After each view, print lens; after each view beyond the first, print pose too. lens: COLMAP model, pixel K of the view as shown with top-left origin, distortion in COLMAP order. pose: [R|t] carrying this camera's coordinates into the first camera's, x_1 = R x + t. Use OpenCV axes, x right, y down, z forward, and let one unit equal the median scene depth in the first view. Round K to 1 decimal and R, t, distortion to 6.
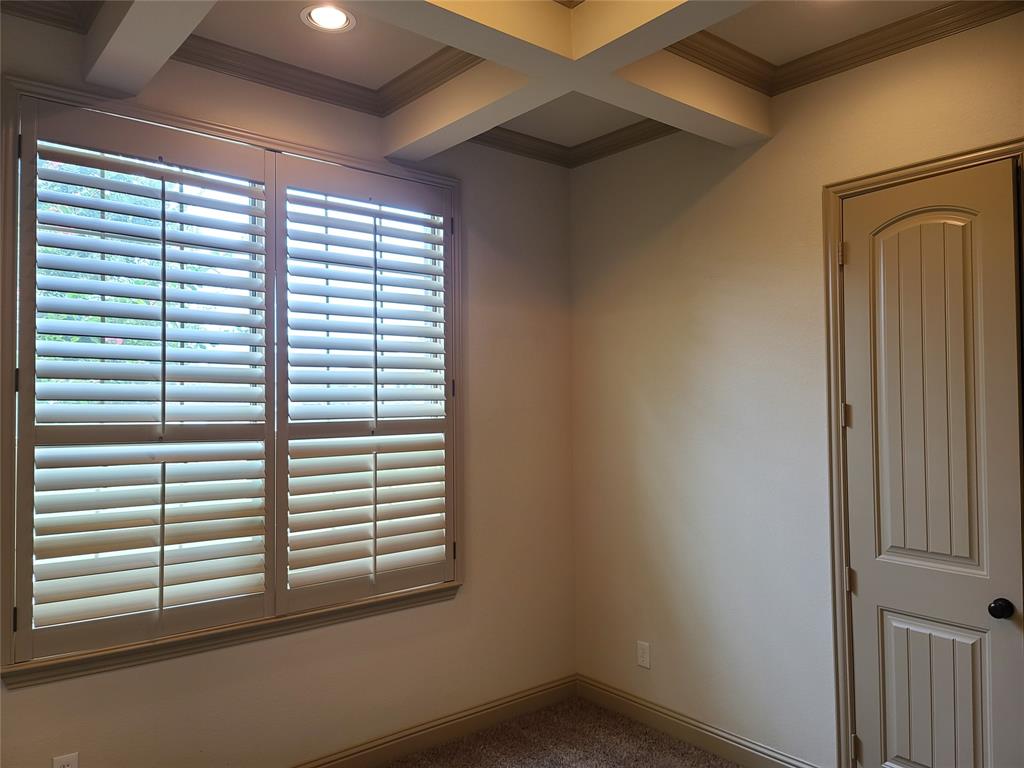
lens RADIAL K [[737.3, 0, 509.5], [0, 737.3, 374.4], [0, 0, 1]] dist [0.090601, -0.078646]
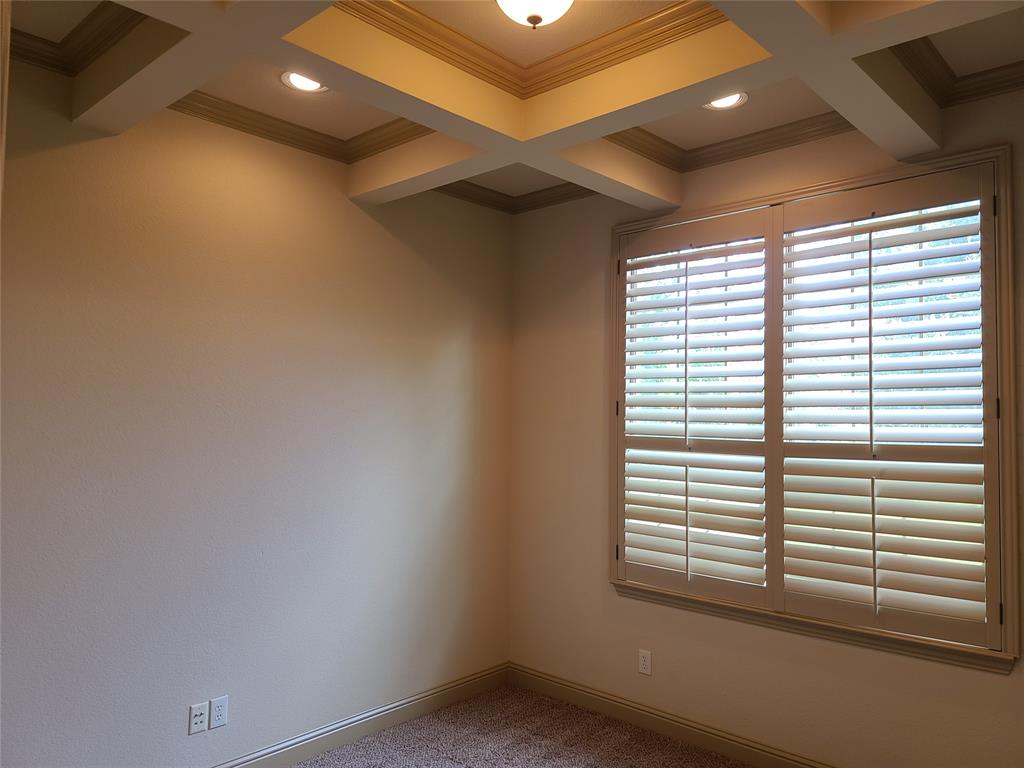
lens RADIAL K [[748.4, 0, 508.6], [0, 748.4, 382.2], [0, 0, 1]] dist [0.085376, -0.065445]
pose [[0.153097, -0.046499, -0.987117, 0.785246], [0.029222, 0.998669, -0.042511, 0.011453], [0.987779, -0.022337, 0.154252, 0.421340]]
